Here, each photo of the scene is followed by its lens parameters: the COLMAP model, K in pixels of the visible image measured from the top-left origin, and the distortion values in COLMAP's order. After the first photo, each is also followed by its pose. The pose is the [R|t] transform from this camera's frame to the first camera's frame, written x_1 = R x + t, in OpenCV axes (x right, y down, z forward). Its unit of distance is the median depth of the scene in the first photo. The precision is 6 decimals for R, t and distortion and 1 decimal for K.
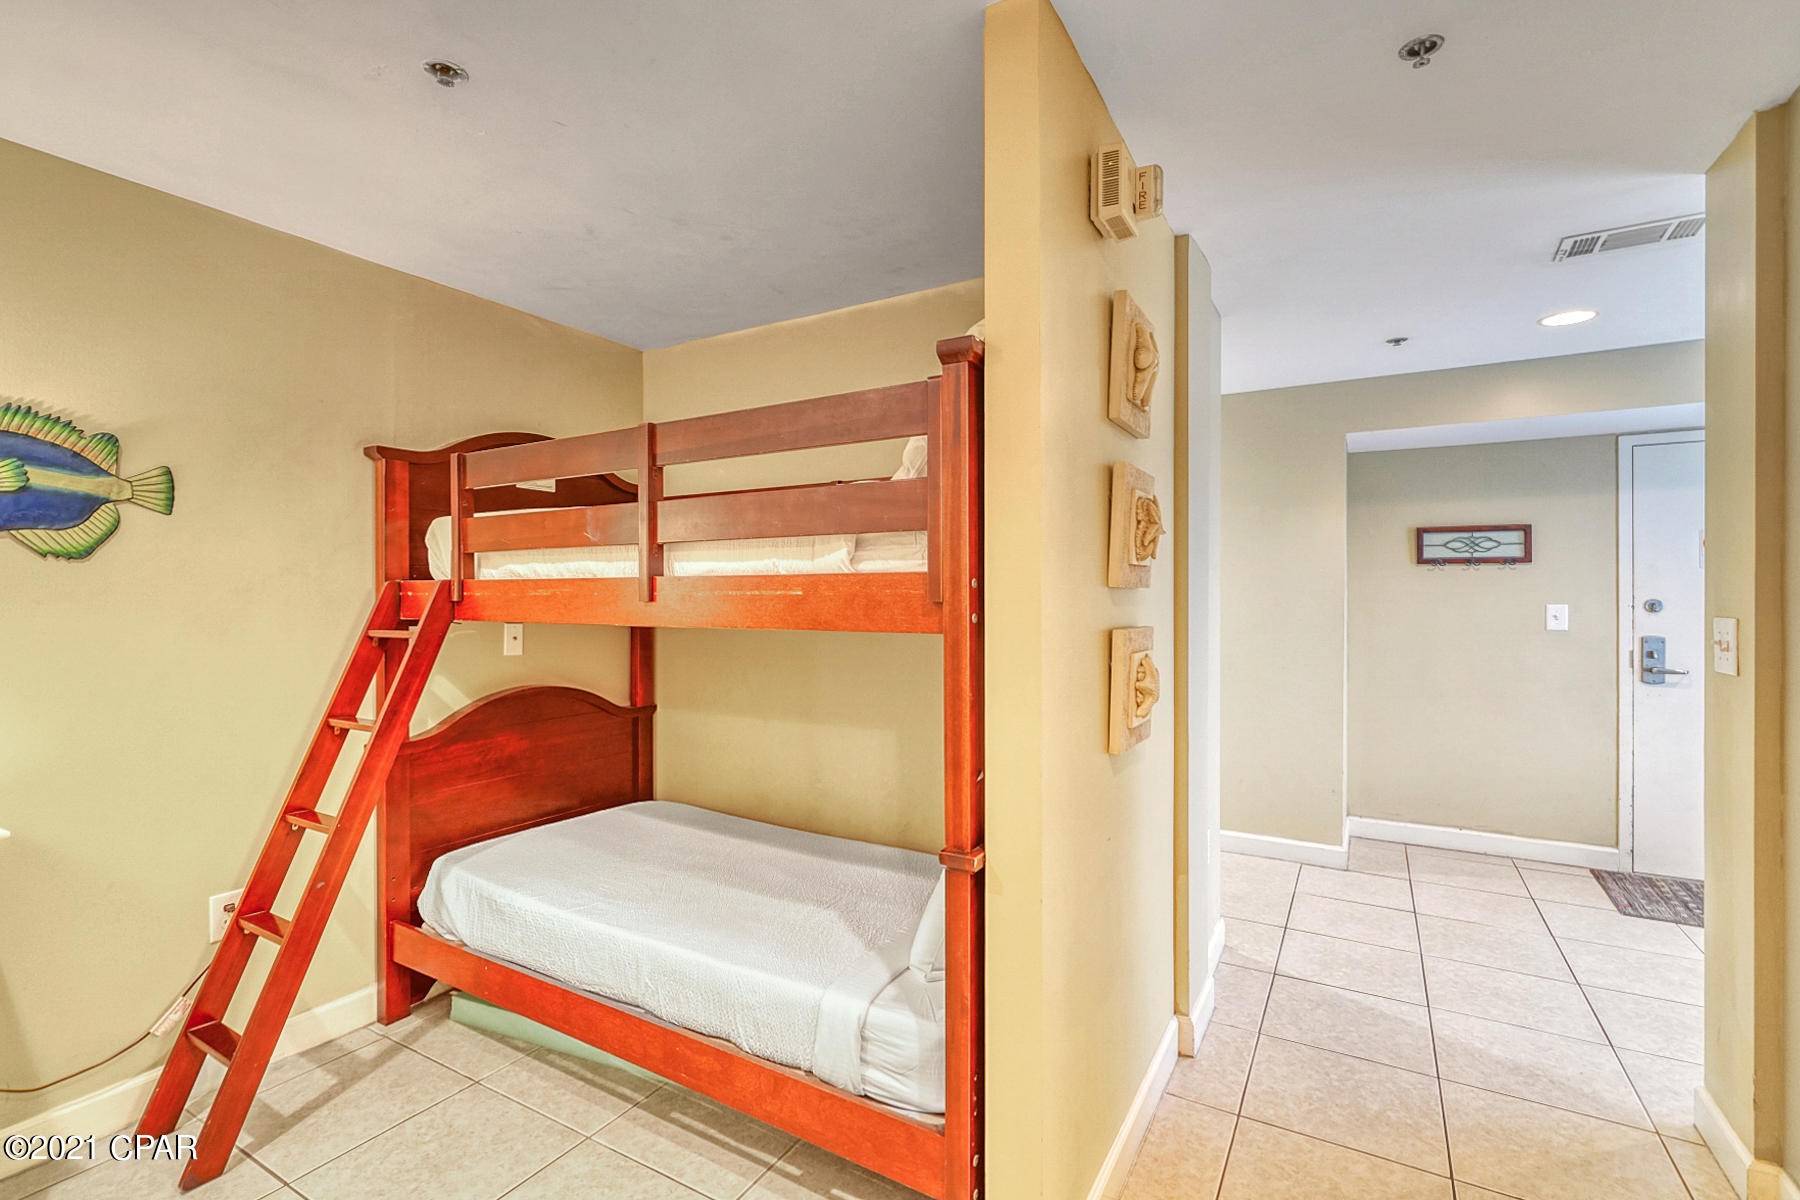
lens RADIAL K [[803.6, 0, 906.2], [0, 803.6, 599.9], [0, 0, 1]] dist [0.000969, -0.000312]
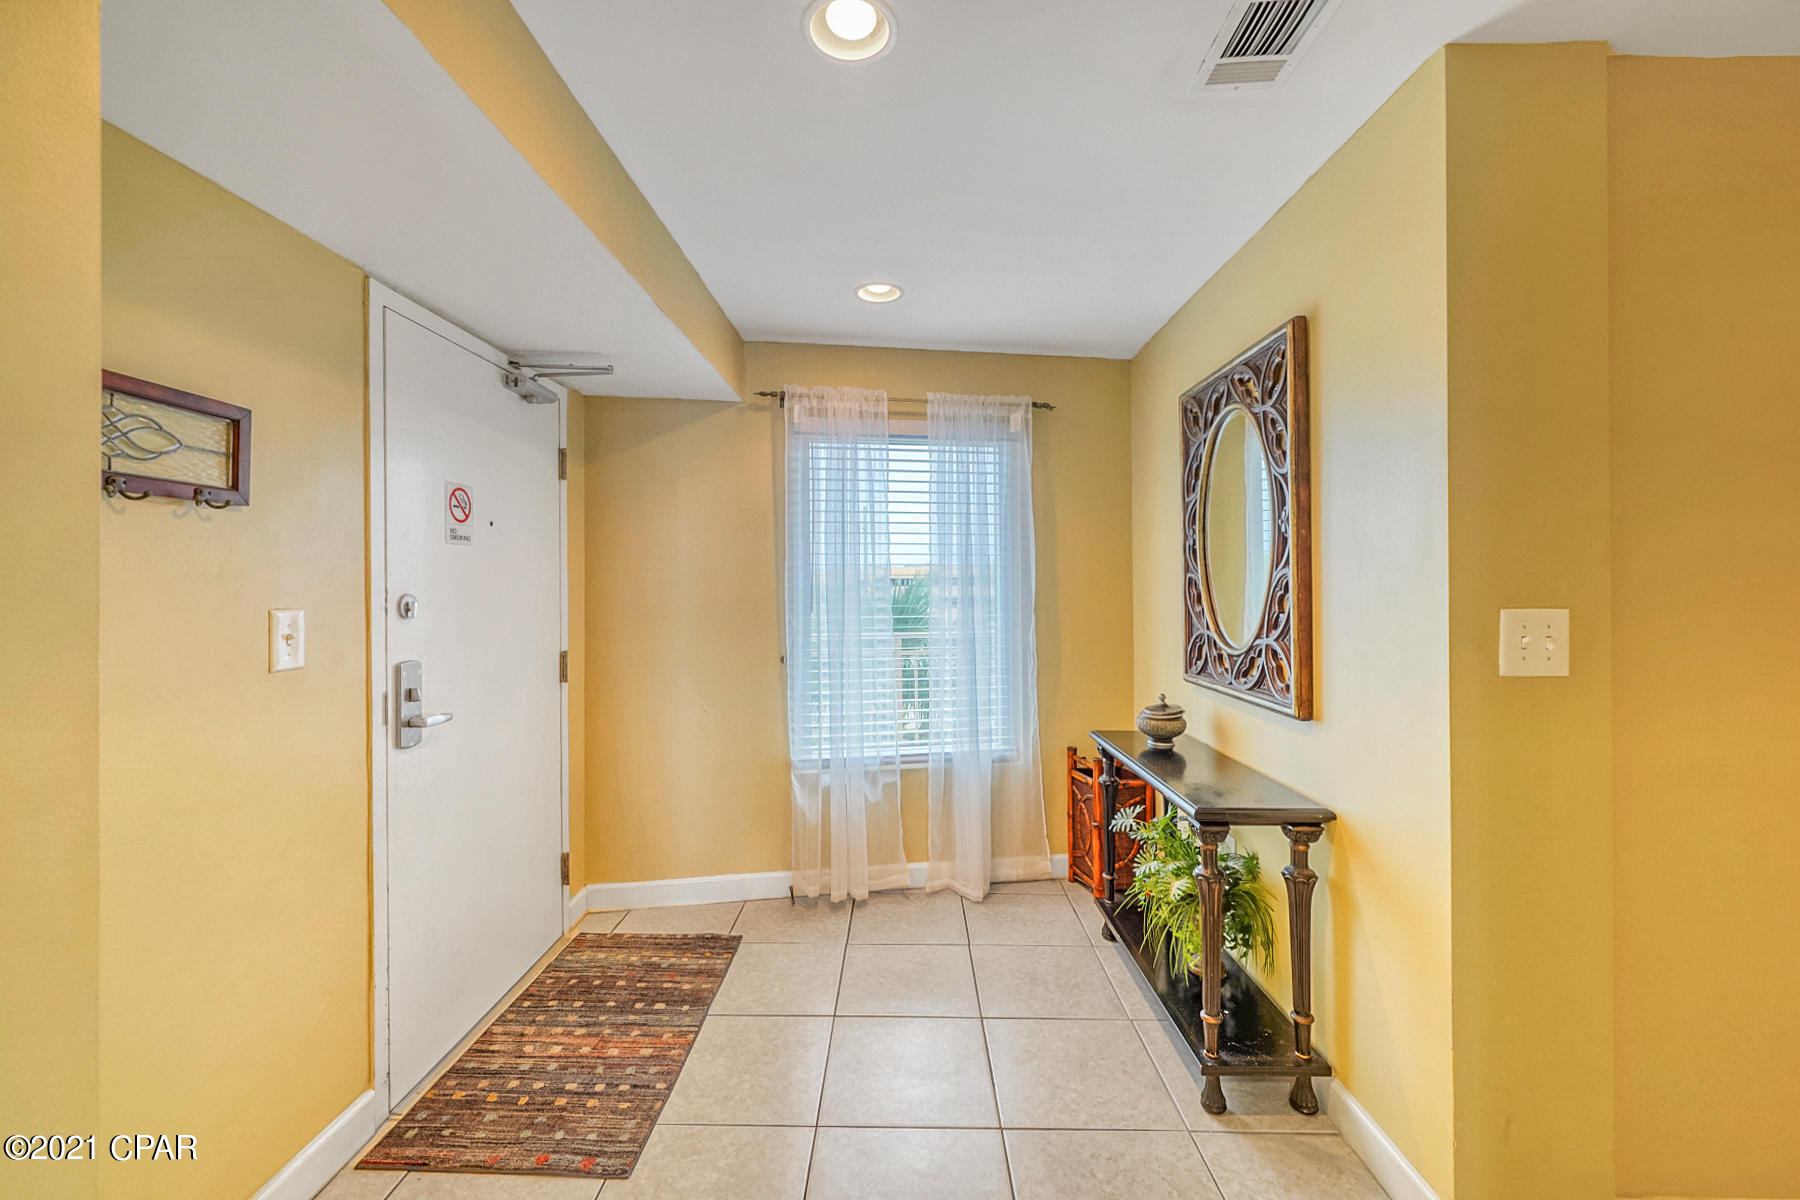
lens RADIAL K [[745.6, 0, 884.5], [0, 745.6, 583.6], [0, 0, 1]] dist [-0.003692, -0.000404]
pose [[-0.461681, 0.008102, 0.887009, 0.194091], [0.009130, 0.999949, -0.004381, -0.001864], [-0.886999, 0.006075, -0.461732, 0.571323]]
